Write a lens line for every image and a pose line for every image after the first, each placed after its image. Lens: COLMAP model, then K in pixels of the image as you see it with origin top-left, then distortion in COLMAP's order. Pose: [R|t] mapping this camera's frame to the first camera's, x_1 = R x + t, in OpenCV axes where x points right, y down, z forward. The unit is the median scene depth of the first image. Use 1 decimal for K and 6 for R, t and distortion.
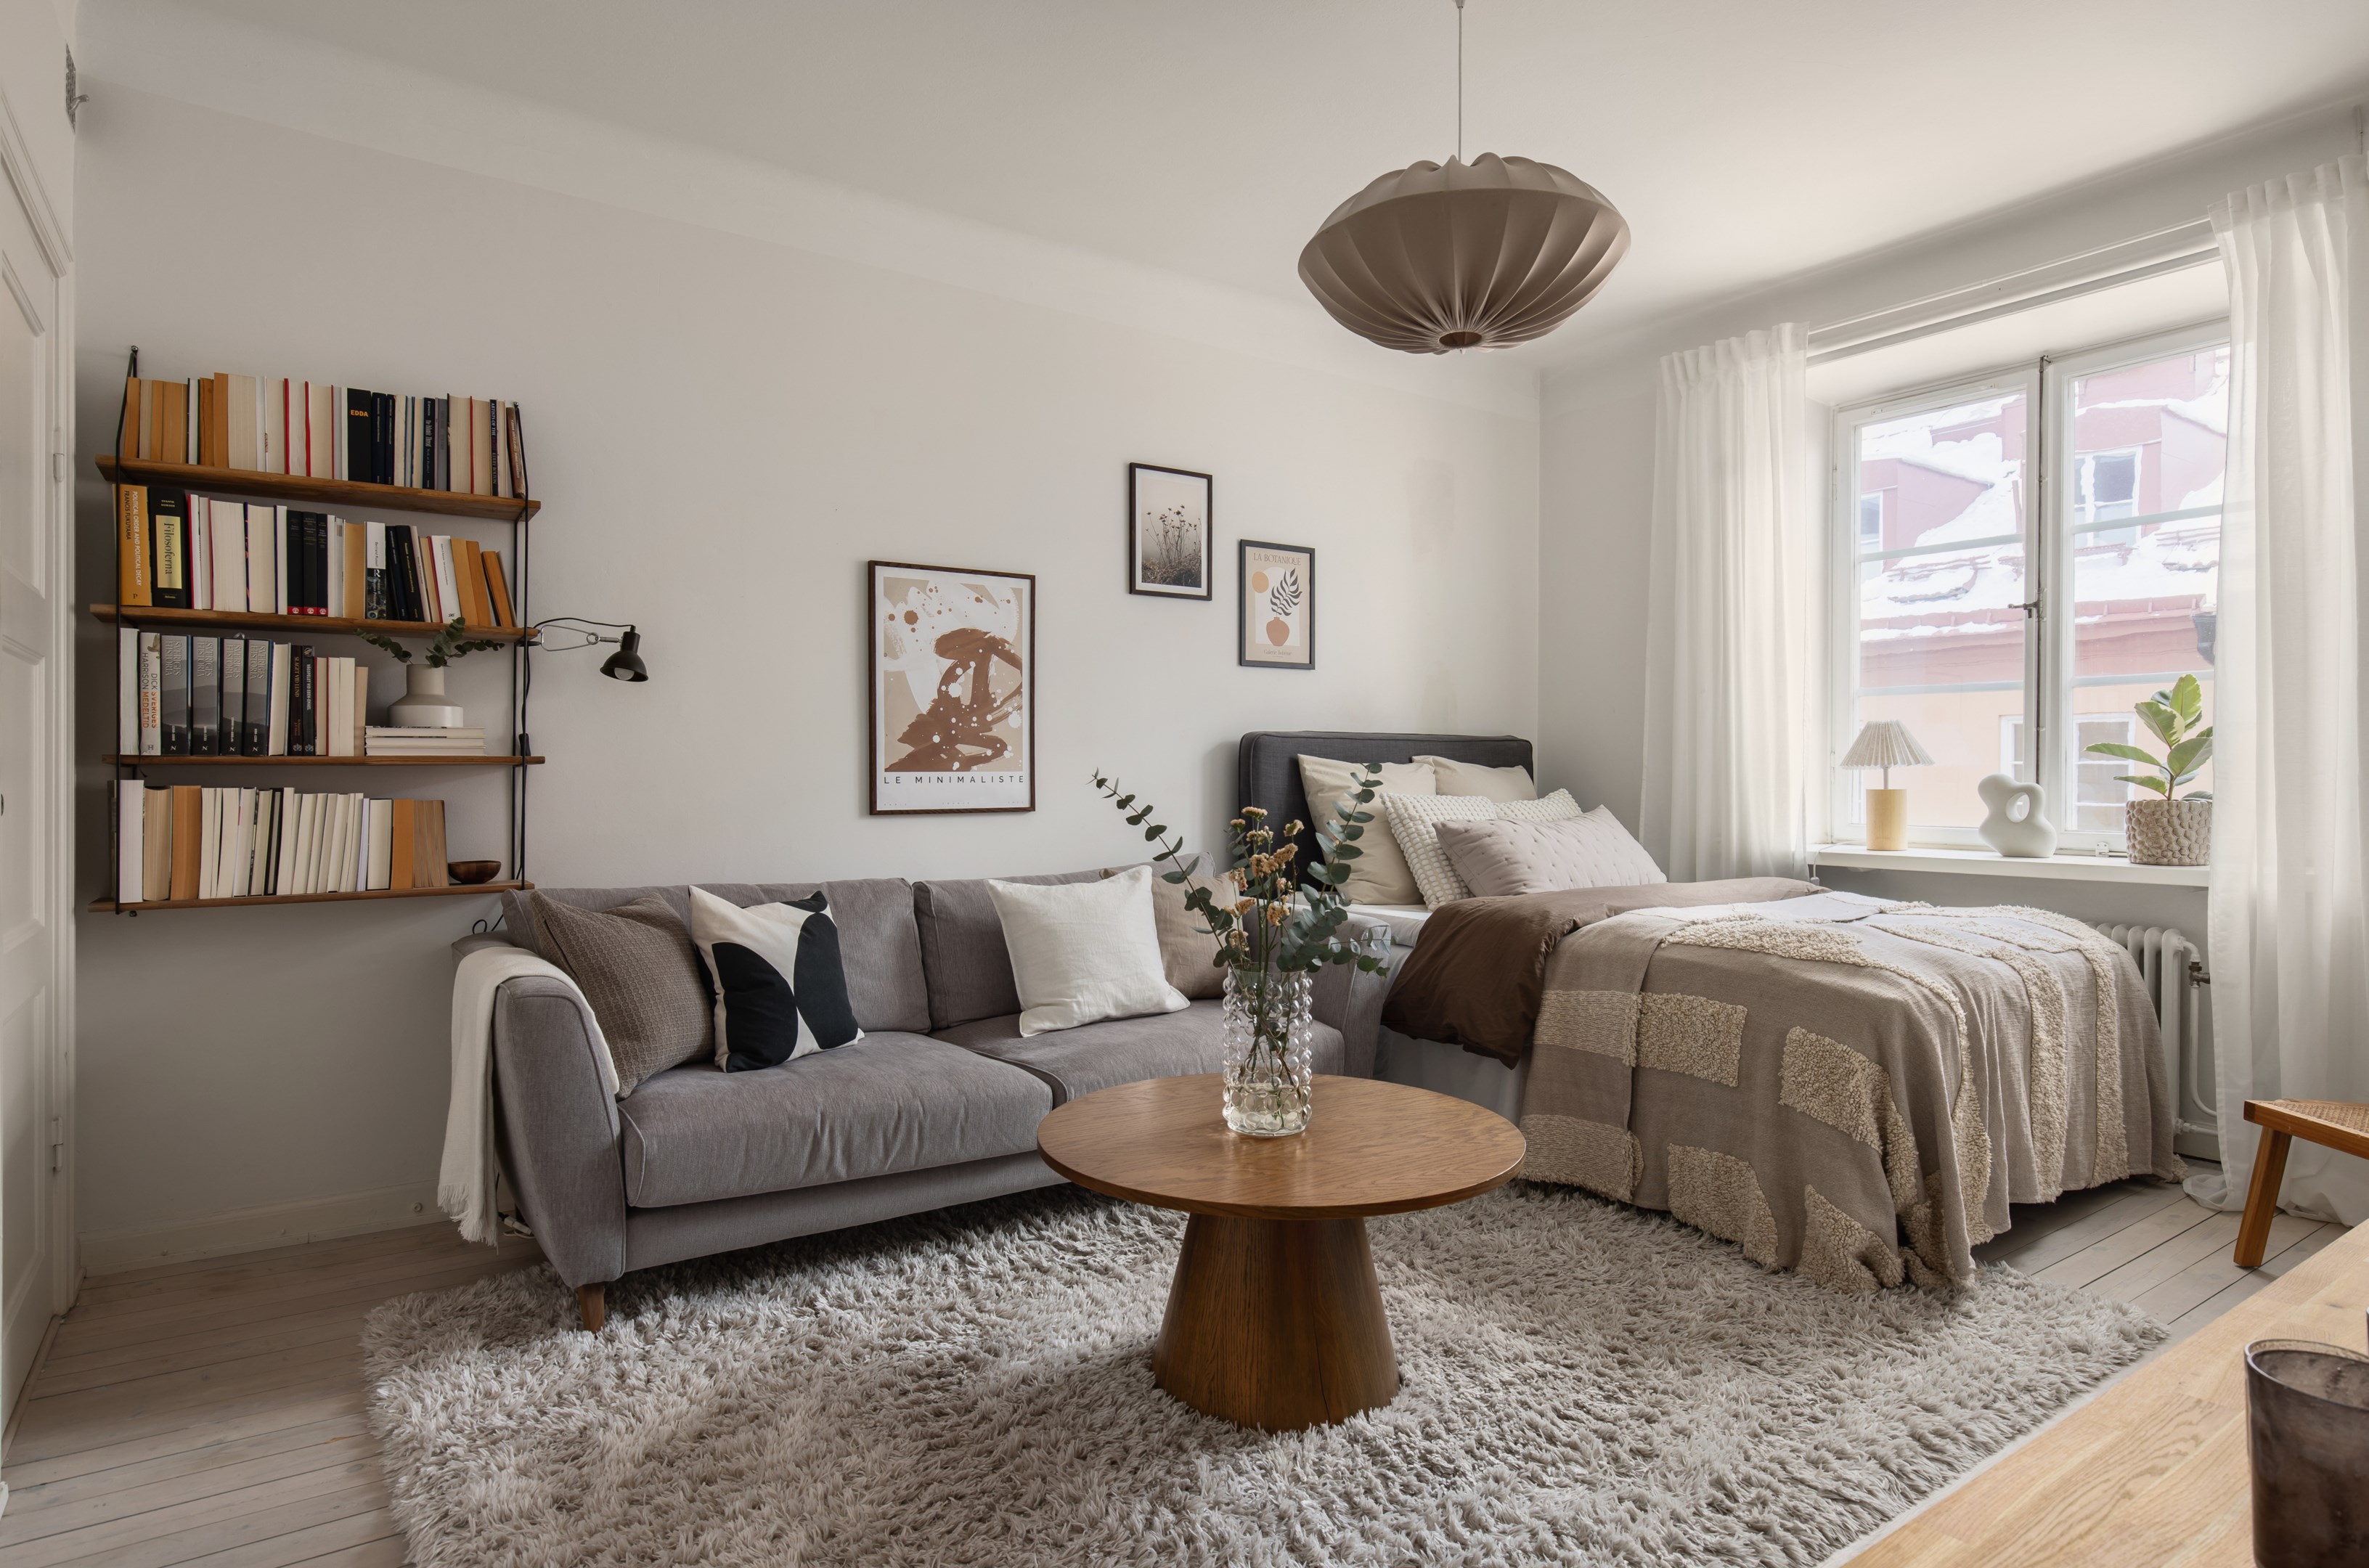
lens RADIAL K [[1283.5, 0, 1187.2], [0, 1283.5, 778.1], [0, 0, 1]] dist [0.001367, -0.003715]
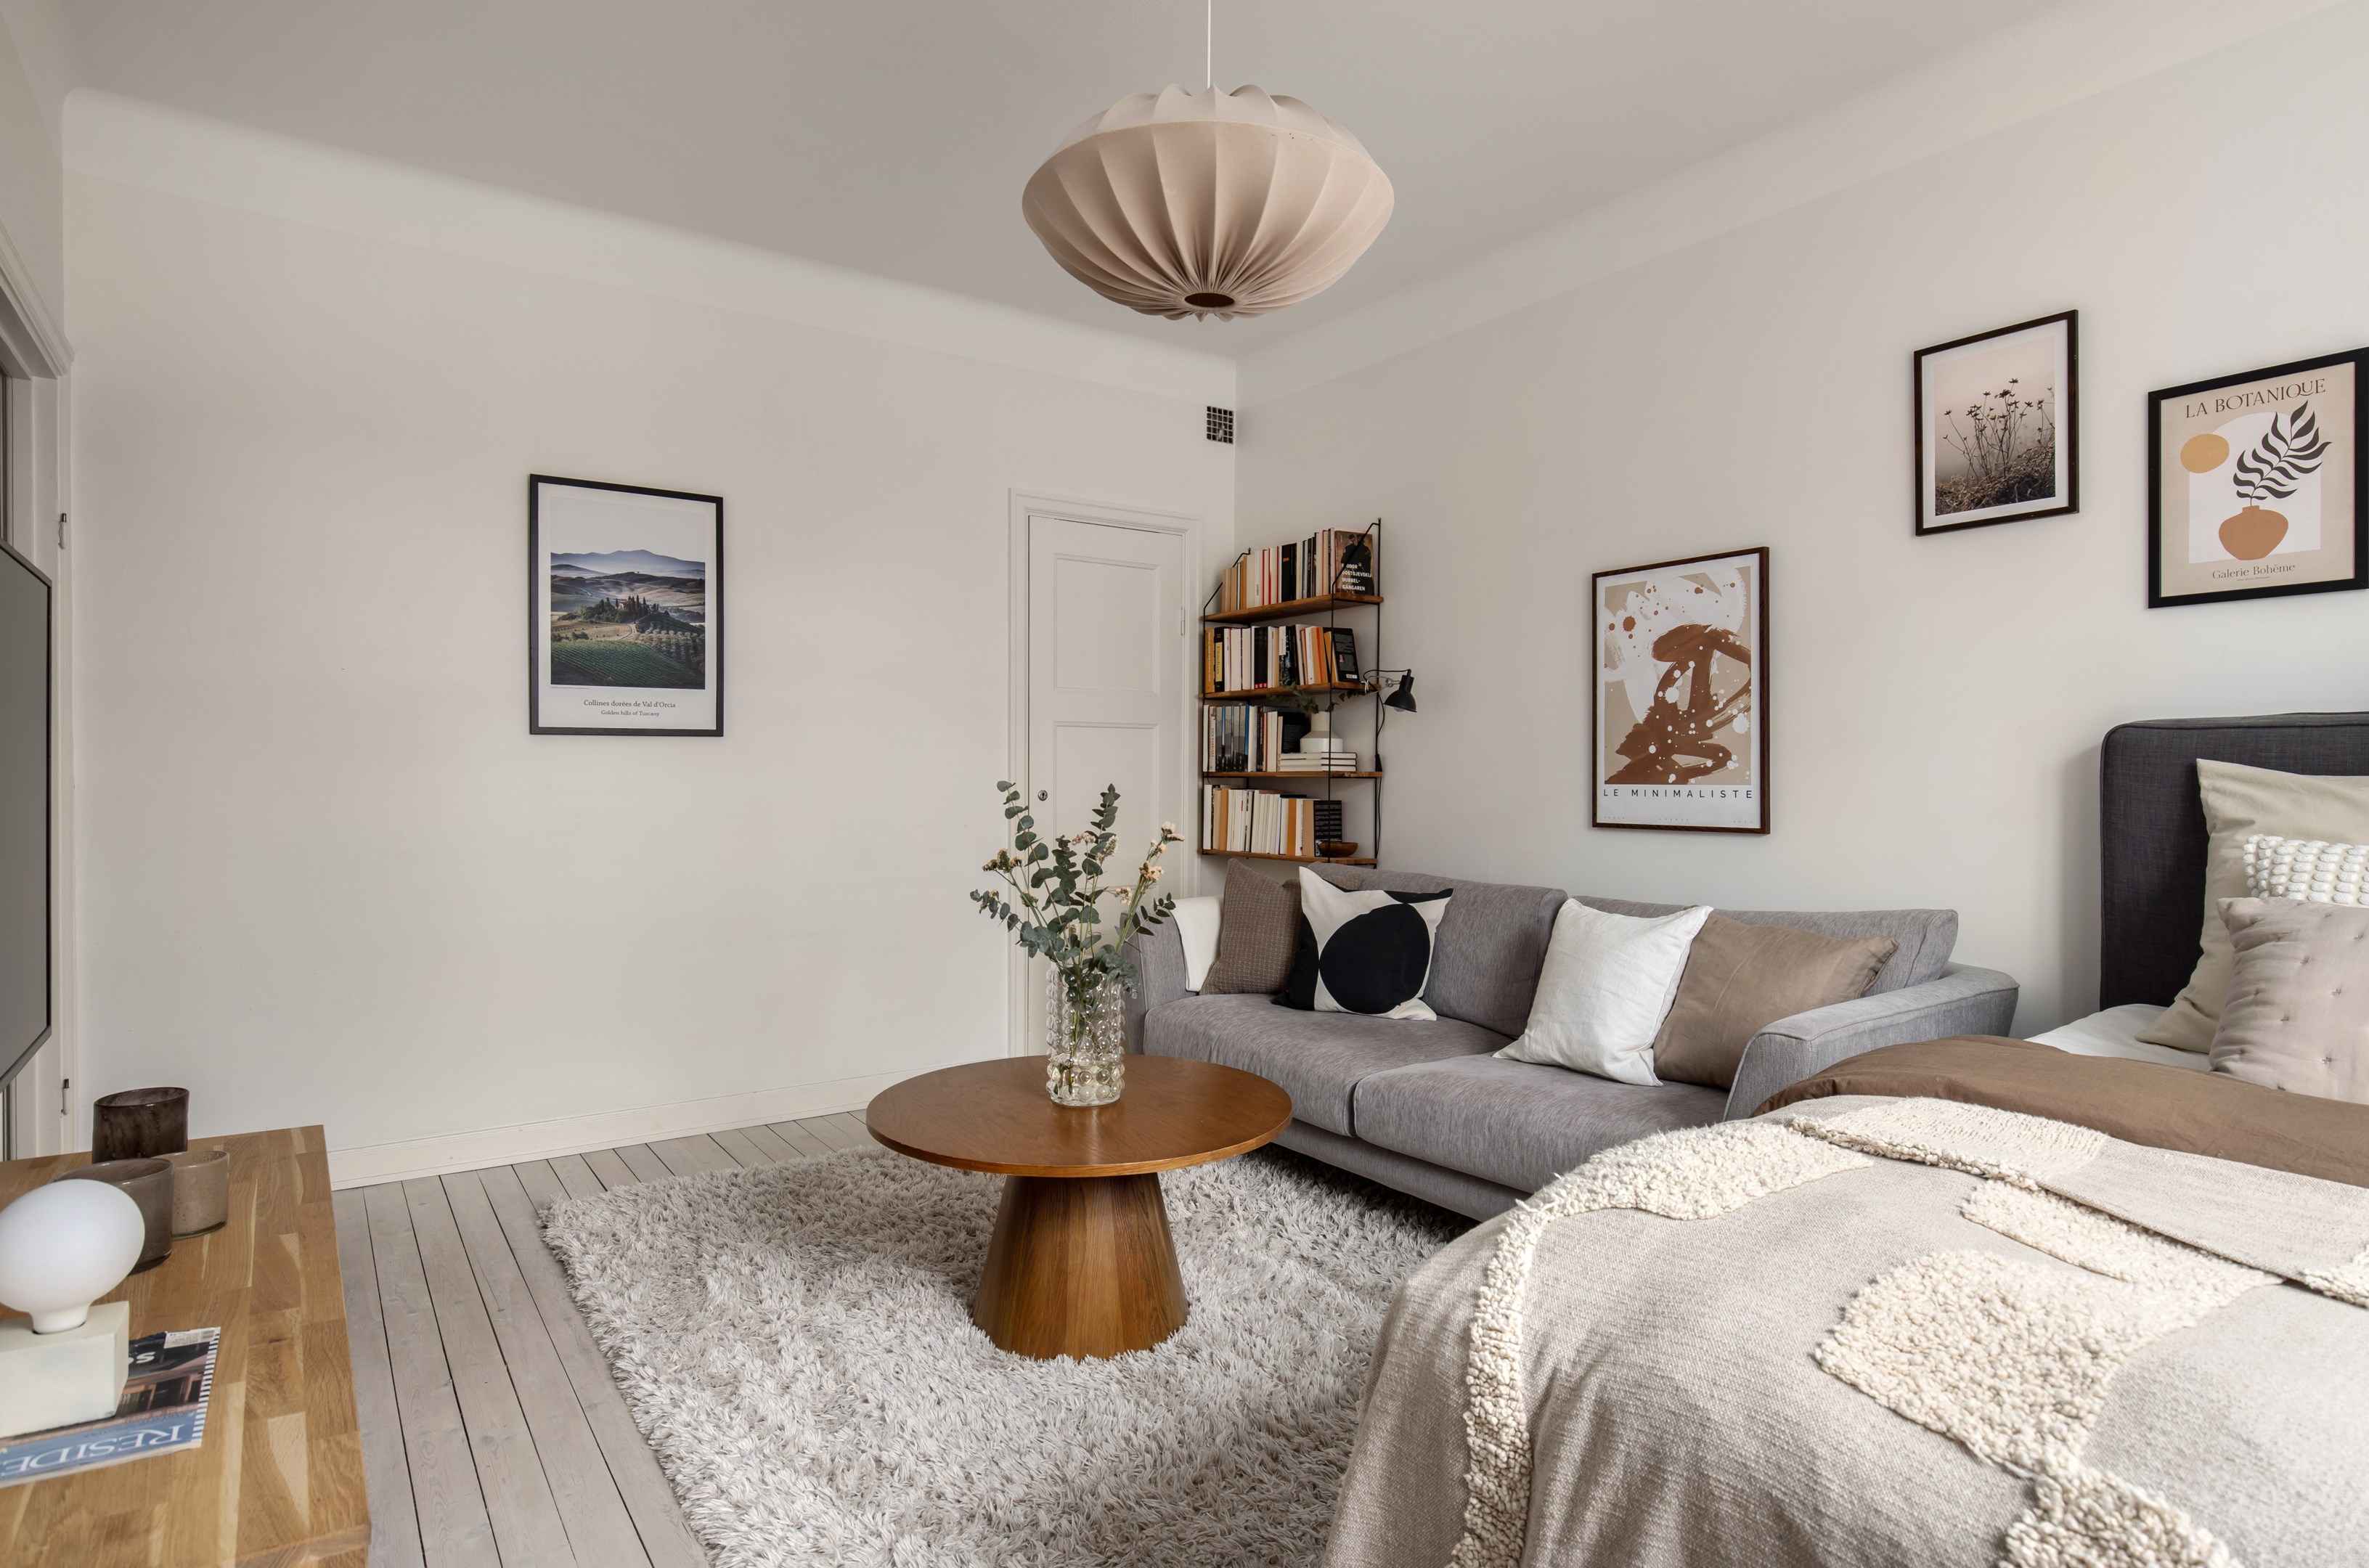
lens RADIAL K [[1283.5, 0, 1187.0], [0, 1283.5, 767.1], [0, 0, 1]] dist [0.001367, -0.003715]
pose [[0.001791, -0.003586, -0.999992, 0.727103], [-0.006400, 0.999973, -0.003598, -0.011990], [0.999978, 0.006406, 0.001768, 0.653264]]
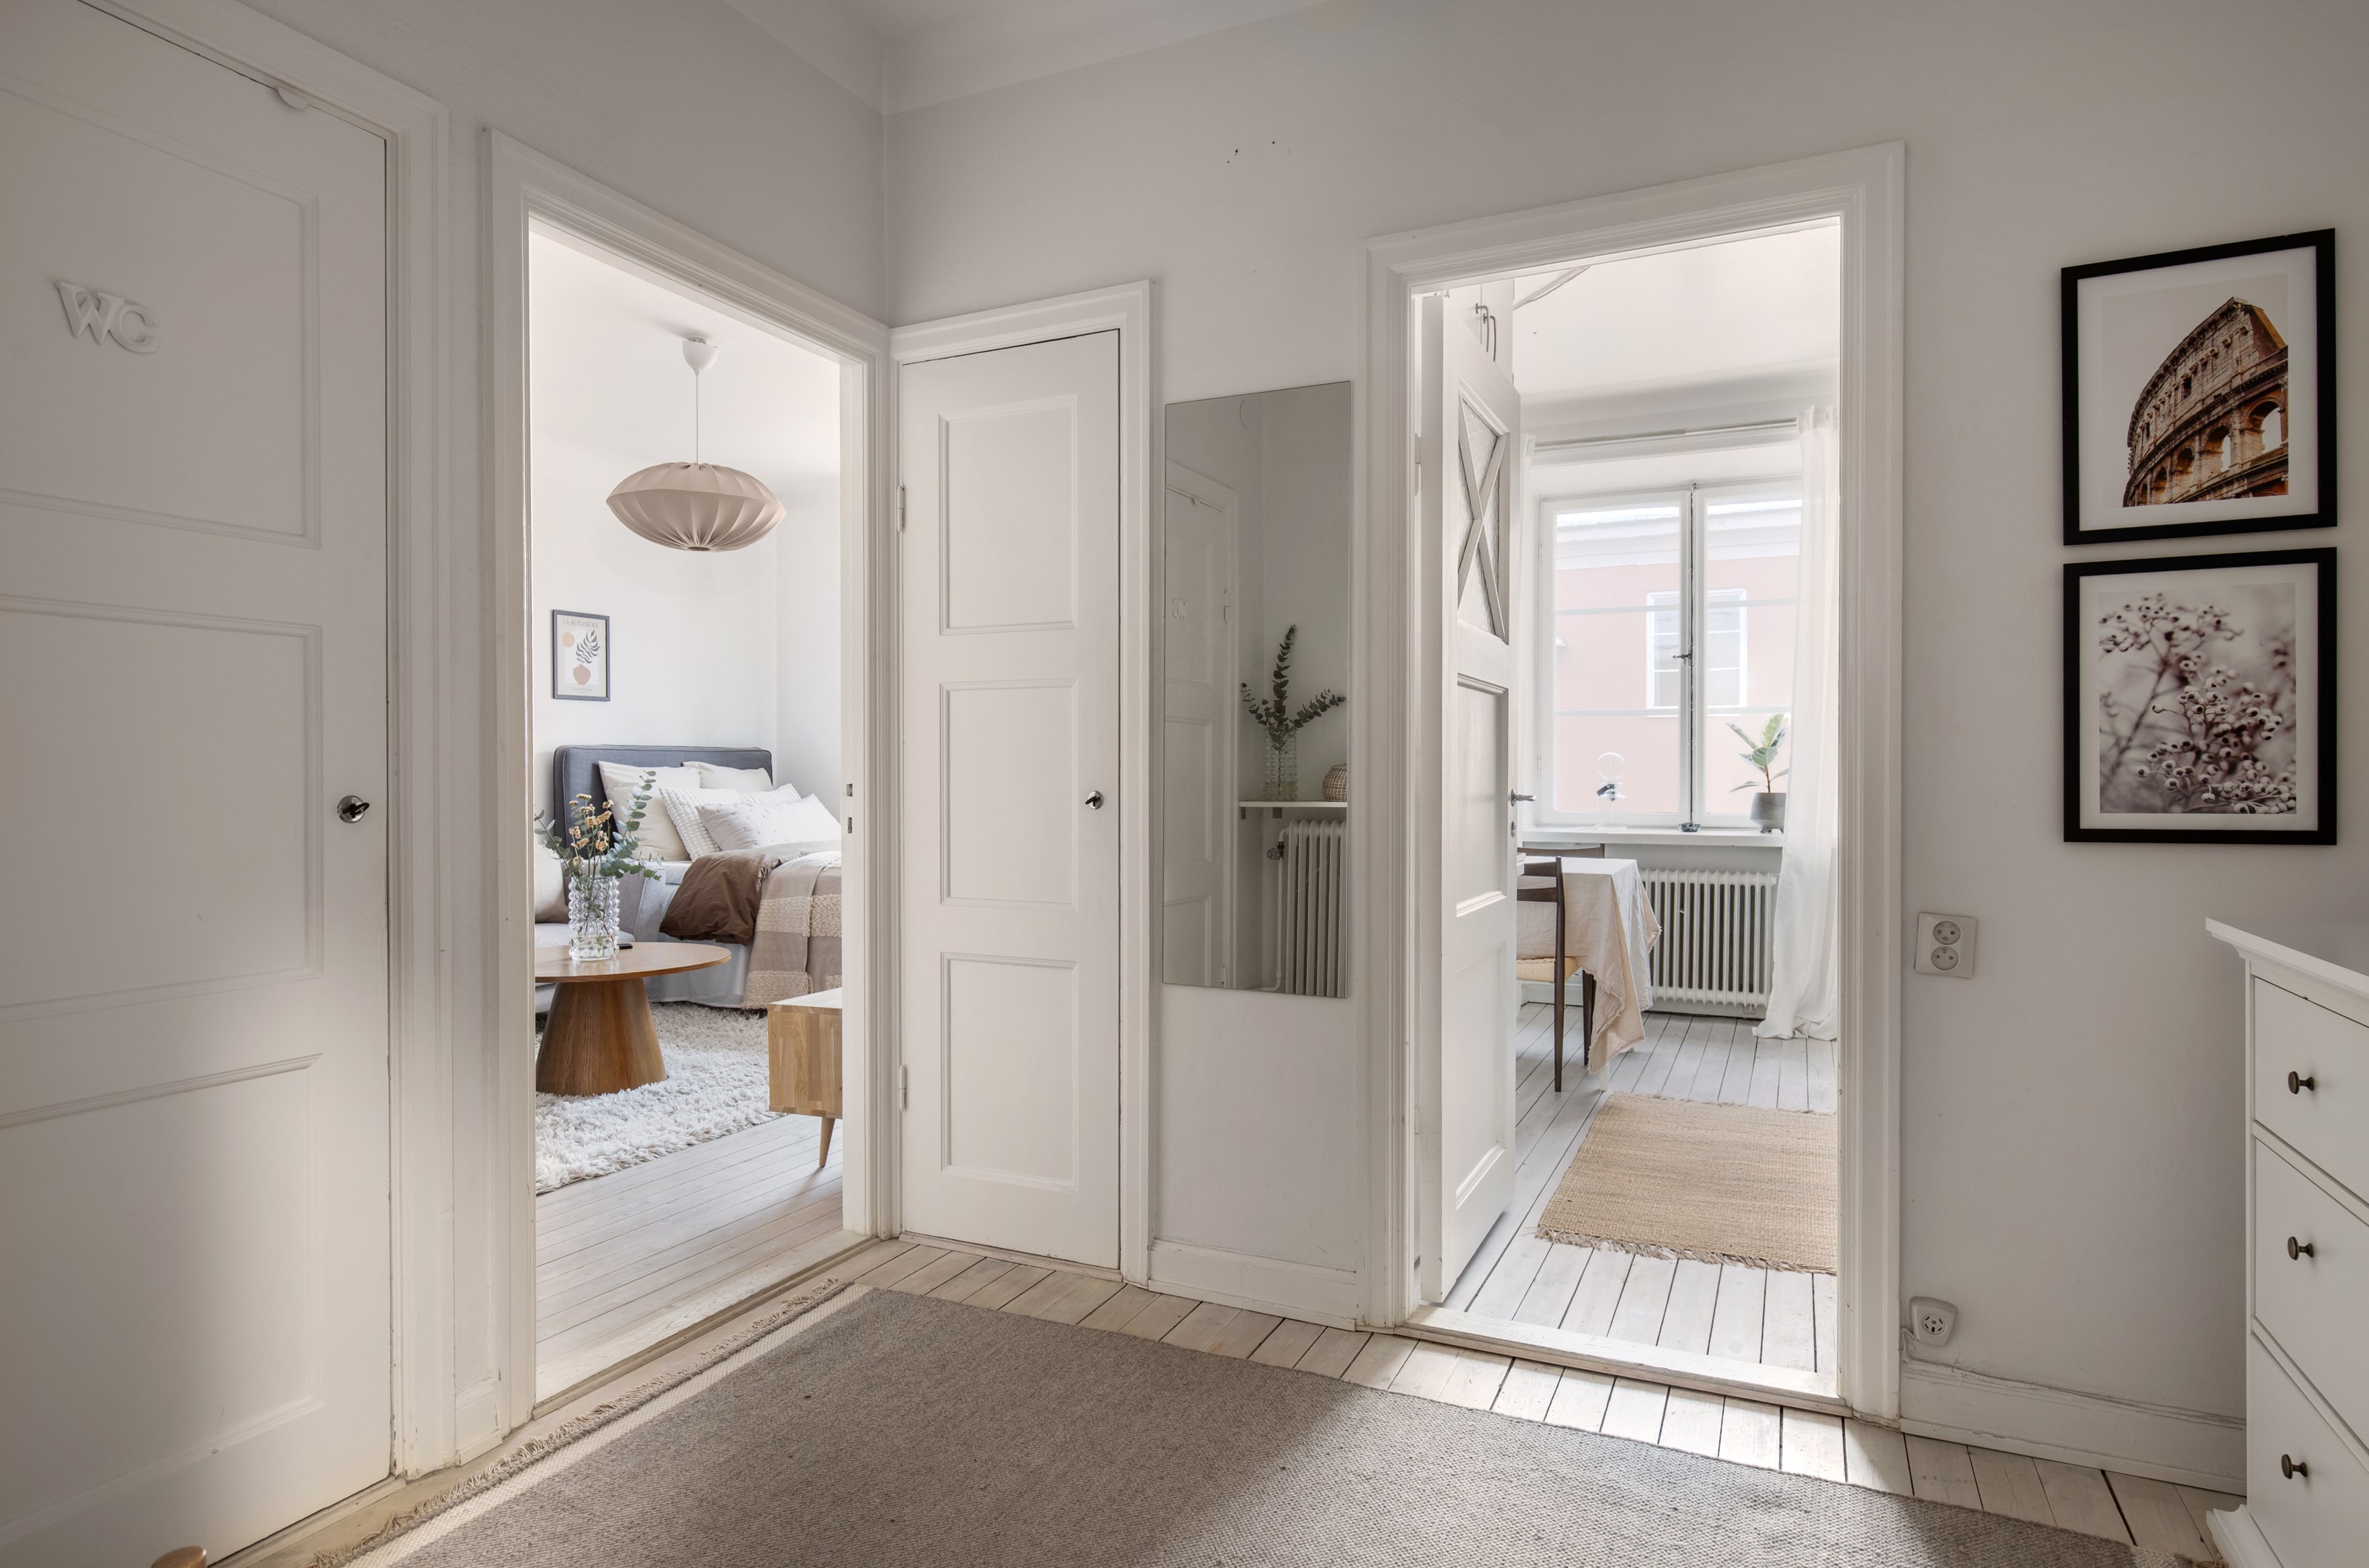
lens RADIAL K [[1283.5, 0, 1185.5], [0, 1283.5, 786.6], [0, 0, 1]] dist [0.001367, -0.003715]
pose [[0.861862, -0.008022, 0.507079, -0.089405], [0.003438, 0.999944, 0.009976, -0.002117], [-0.507130, -0.006854, 0.861842, -0.673703]]
